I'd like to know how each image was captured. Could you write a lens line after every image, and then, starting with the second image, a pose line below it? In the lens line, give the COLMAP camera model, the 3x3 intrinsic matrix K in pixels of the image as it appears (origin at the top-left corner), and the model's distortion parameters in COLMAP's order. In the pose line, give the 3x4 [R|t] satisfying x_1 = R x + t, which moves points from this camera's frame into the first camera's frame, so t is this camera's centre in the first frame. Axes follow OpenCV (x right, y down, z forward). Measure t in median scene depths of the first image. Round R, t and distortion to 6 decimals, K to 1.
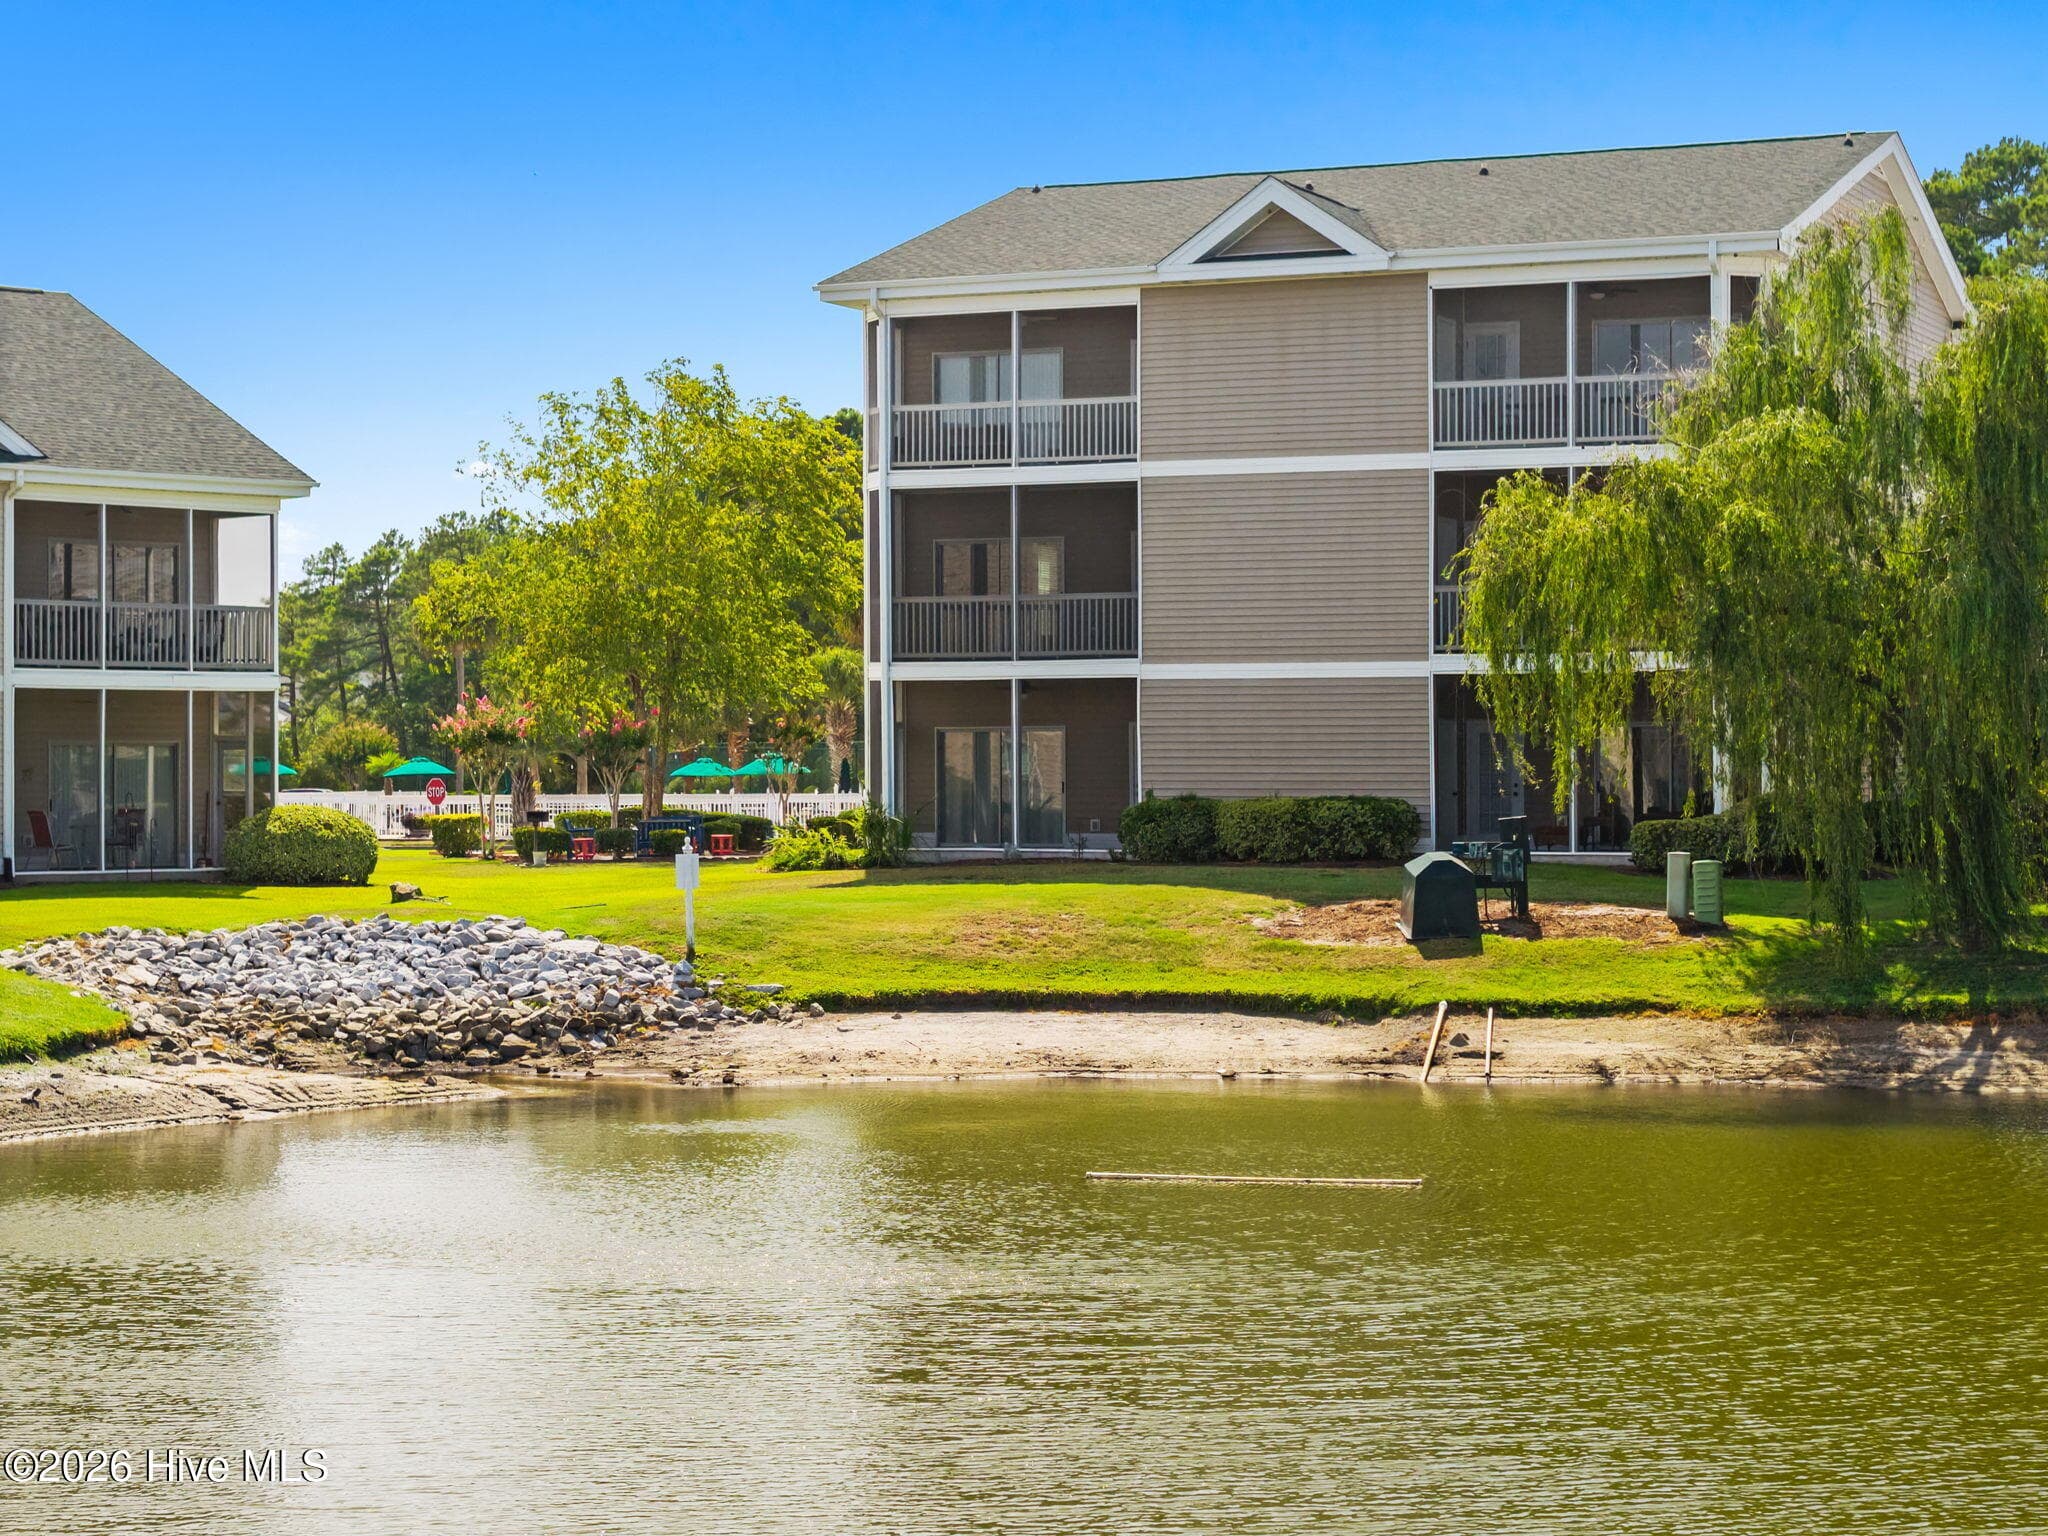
lens RADIAL K [[3935.5, 0, 1024.0], [0, 3935.5, 768.0], [0, 0, 1]] dist [-0.008328, -0.192173]
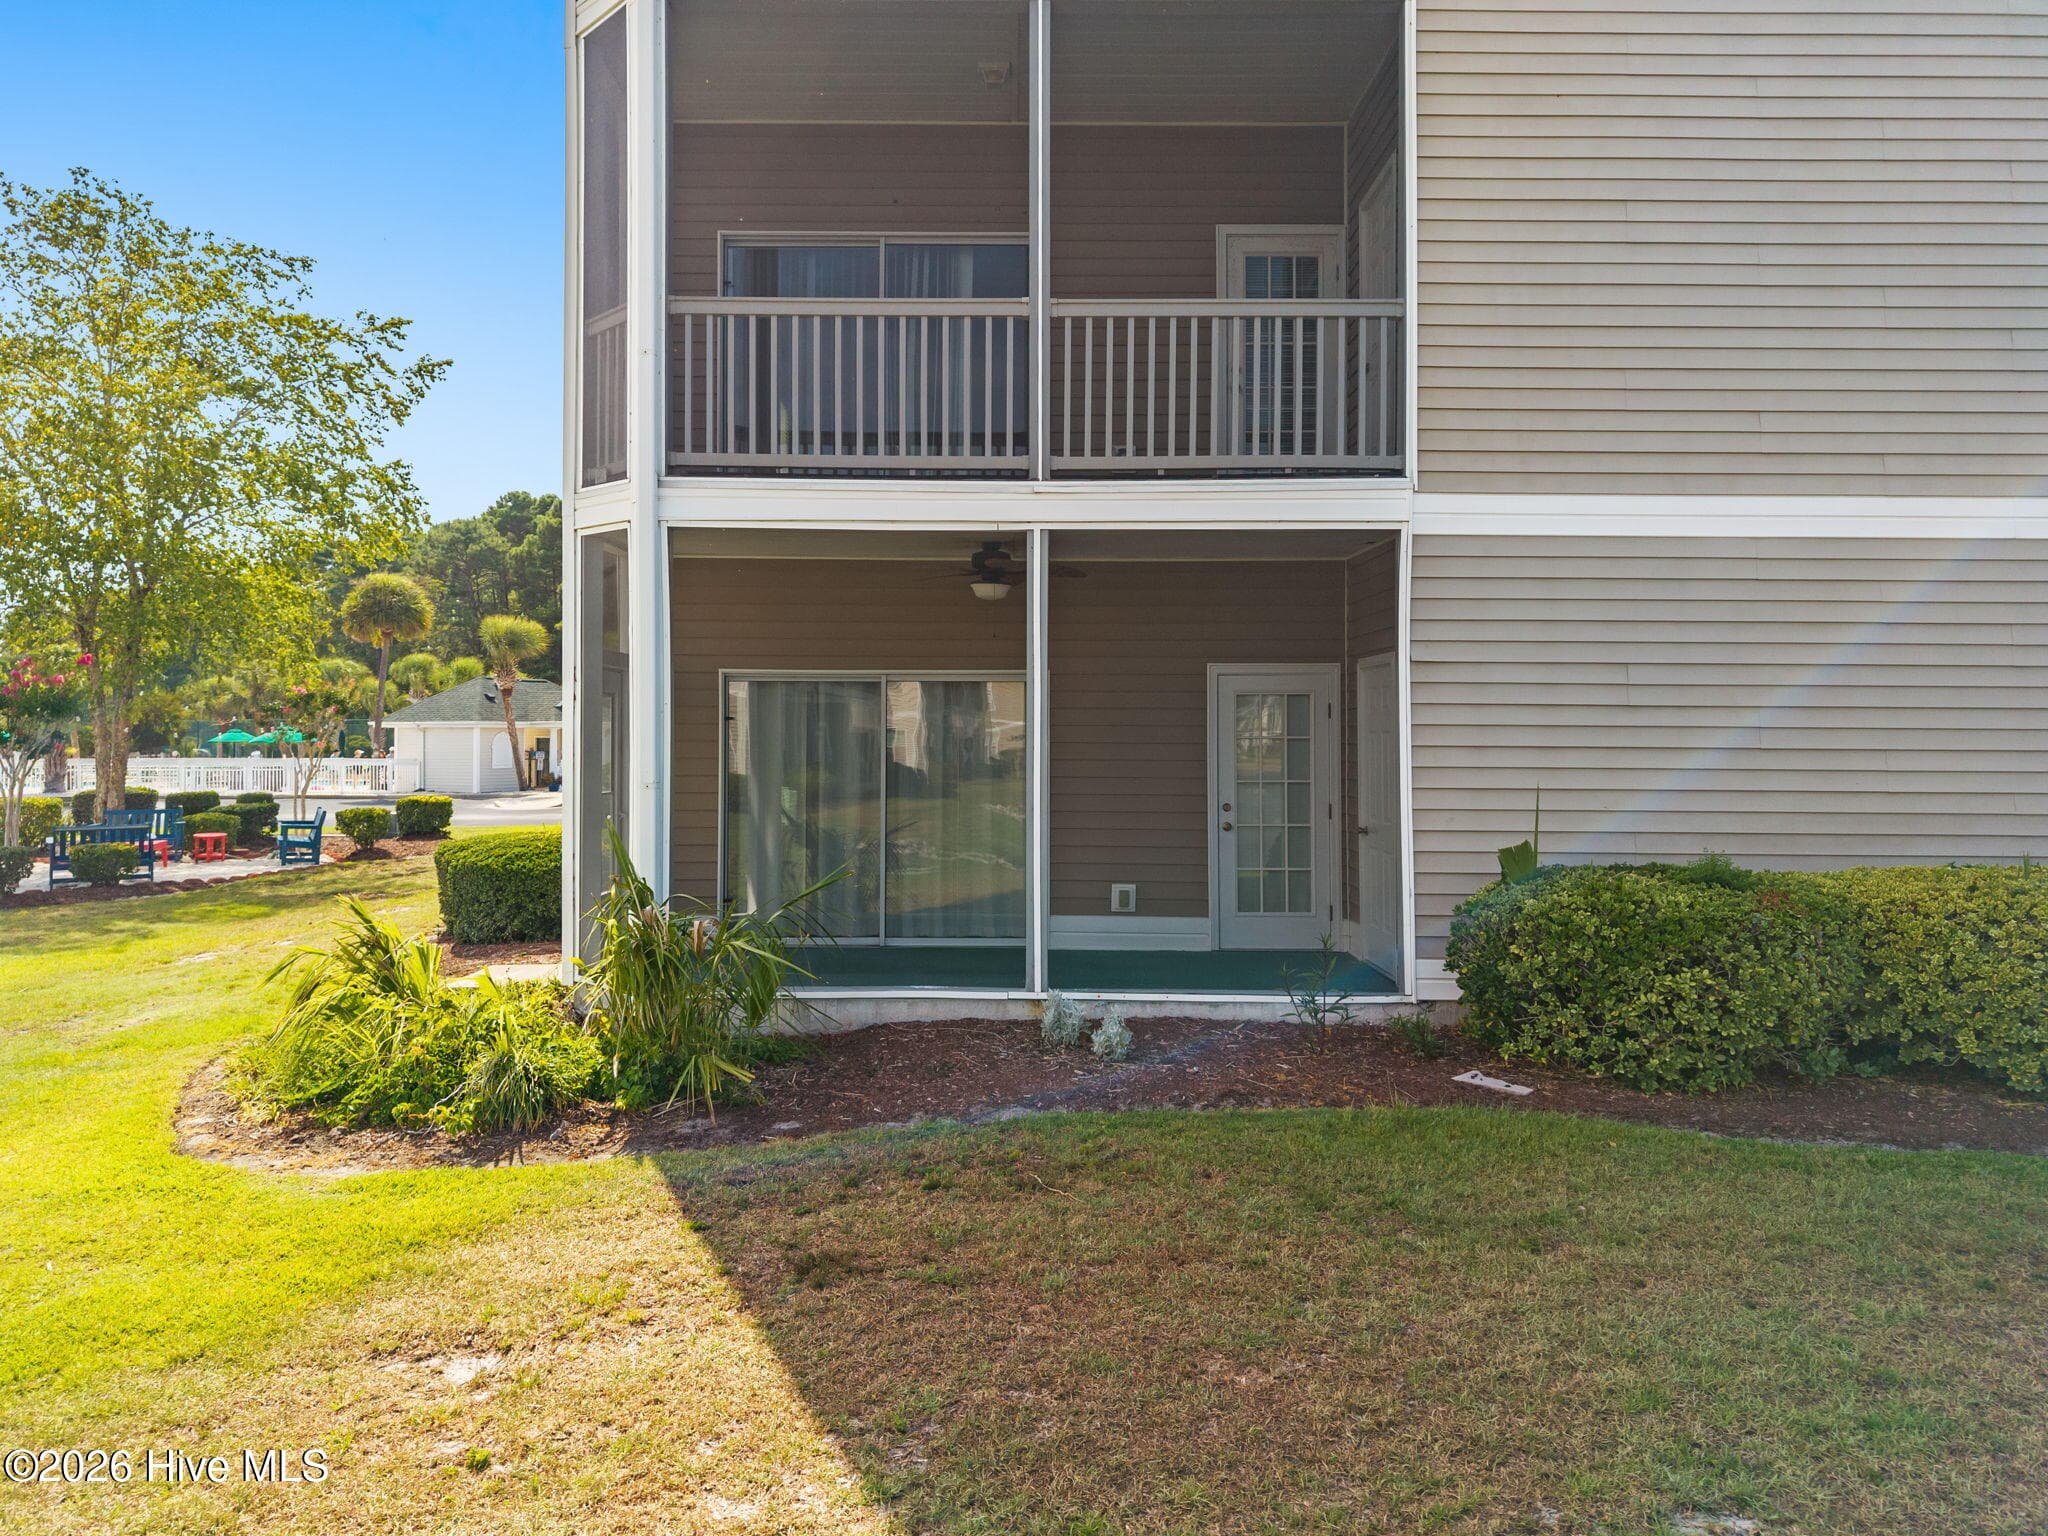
lens RADIAL K [[1362.2, 0, 1015.3], [0, 1362.2, 735.0], [0, 0, 1]] dist [0.057725, -0.060791]
pose [[0.912472, 0.004636, 0.409114, -0.057834], [-0.005146, 0.999987, 0.000148, -0.003591], [-0.409108, -0.002240, 0.912483, 0.908071]]
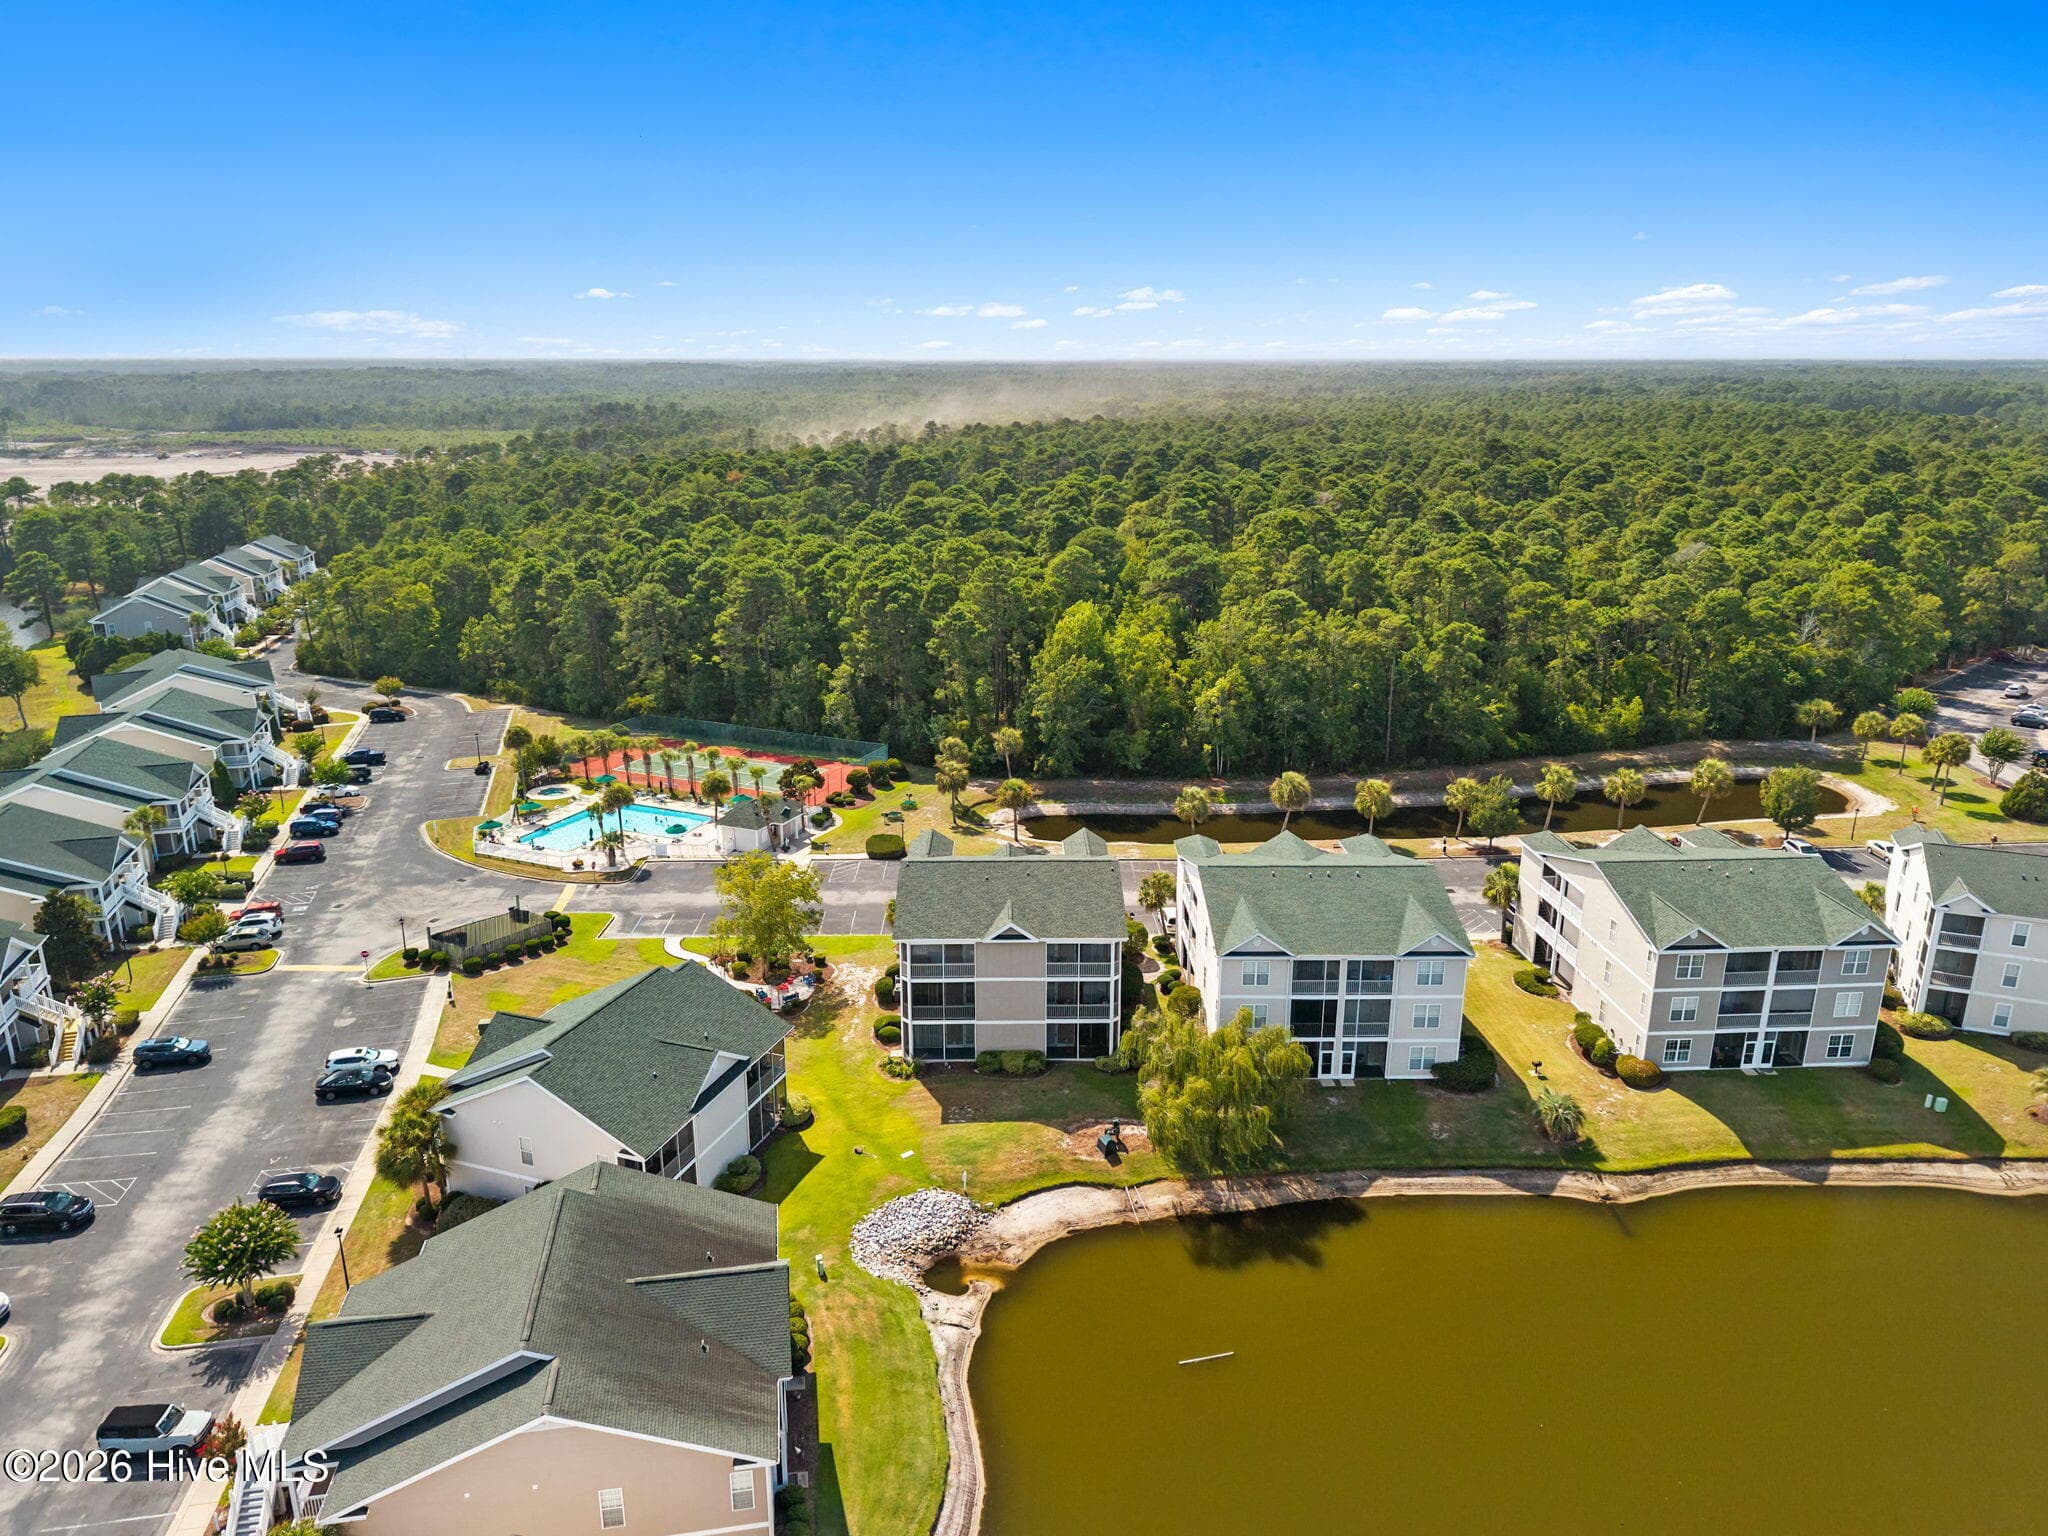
lens RADIAL K [[1362.2, 0, 1015.3], [0, 1362.2, 735.0], [0, 0, 1]] dist [0.057725, -0.060791]
pose [[0.907981, -0.115950, 0.402649, -0.506435], [0.002823, 0.962621, 0.270838, -0.747079], [-0.419002, -0.244779, 0.874369, -0.261543]]
